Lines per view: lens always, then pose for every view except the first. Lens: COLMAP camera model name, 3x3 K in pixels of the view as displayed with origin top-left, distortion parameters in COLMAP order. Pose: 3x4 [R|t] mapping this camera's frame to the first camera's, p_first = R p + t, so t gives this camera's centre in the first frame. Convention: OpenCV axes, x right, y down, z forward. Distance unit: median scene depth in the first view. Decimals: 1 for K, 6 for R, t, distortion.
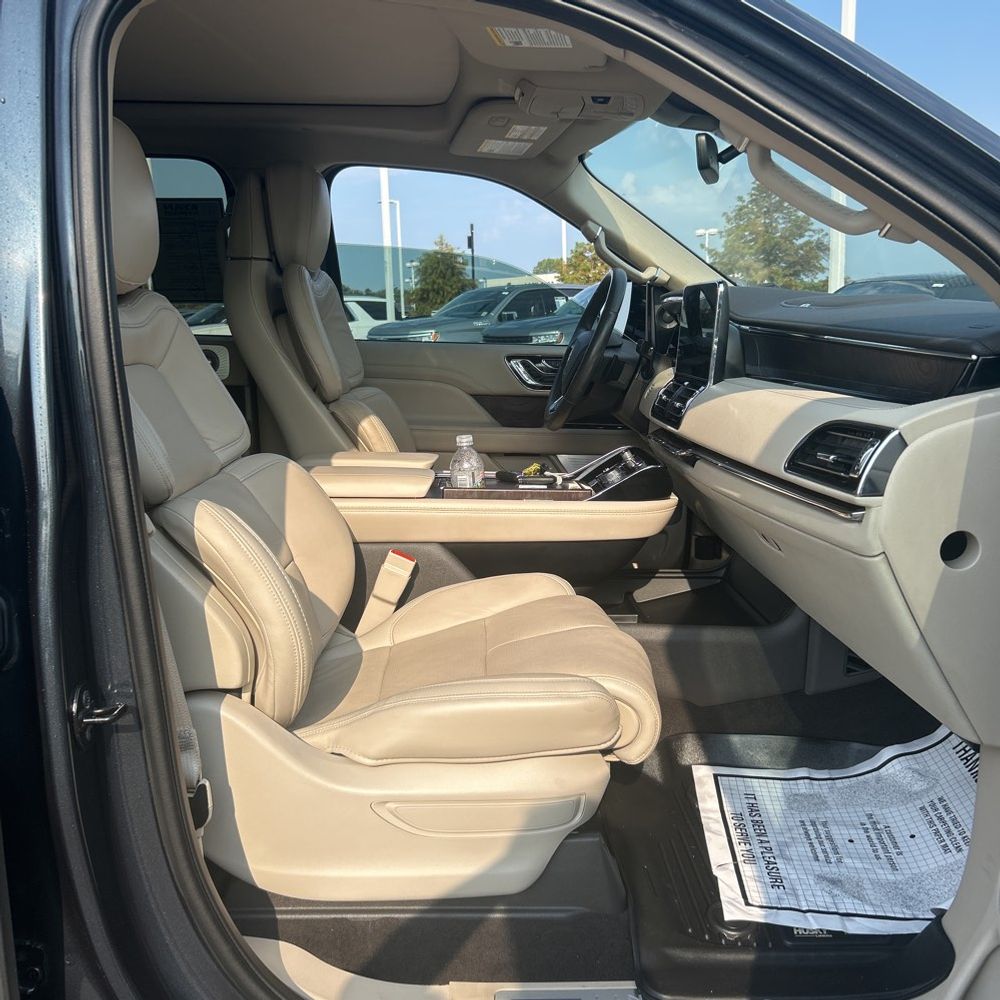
lens RADIAL K [[1007.0, 0, 498.8], [0, 1007.0, 504.7], [0, 0, 1]] dist [0.031322, 0.000000]
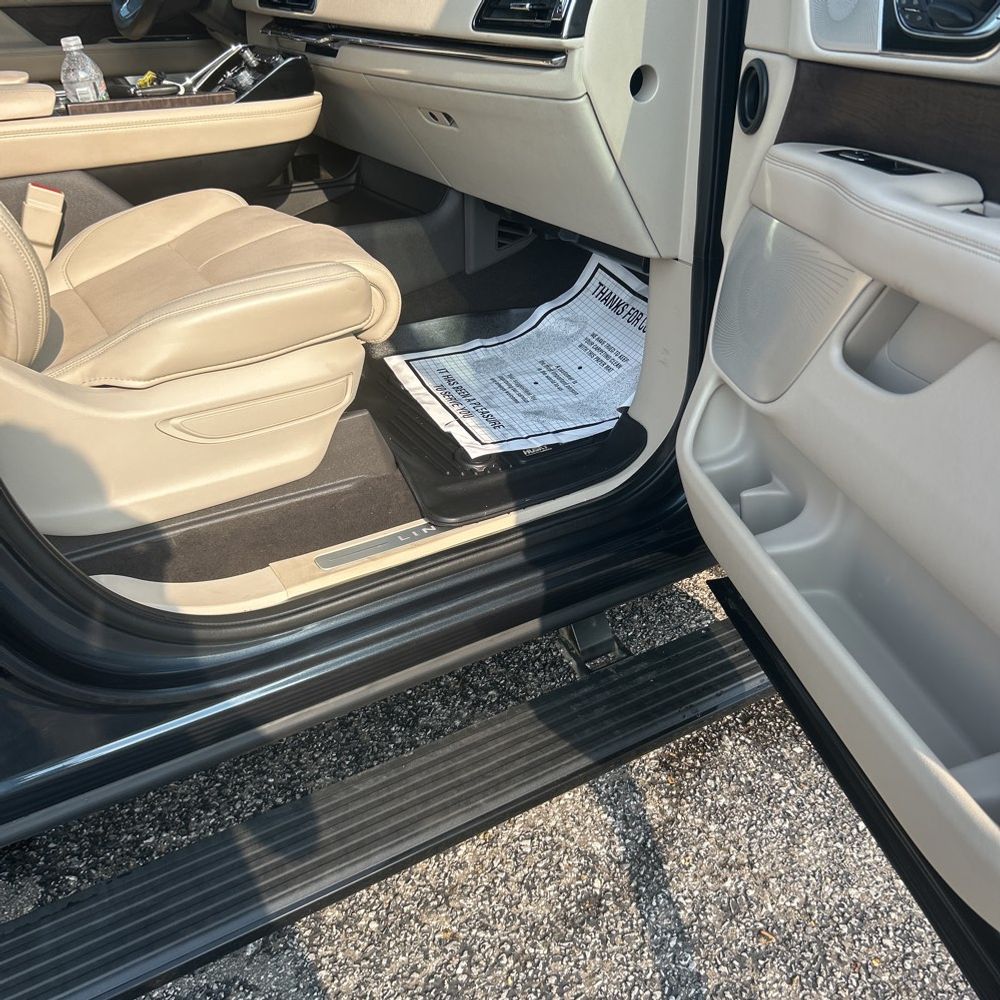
lens RADIAL K [[1007.0, 0, 525.5], [0, 1007.0, 491.3], [0, 0, 1]] dist [0.031322, 0.000000]
pose [[0.877441, -0.260427, 0.402833, -0.174557], [0.117975, 0.931155, 0.345010, 0.045152], [-0.464950, -0.255202, 0.847758, -0.019699]]
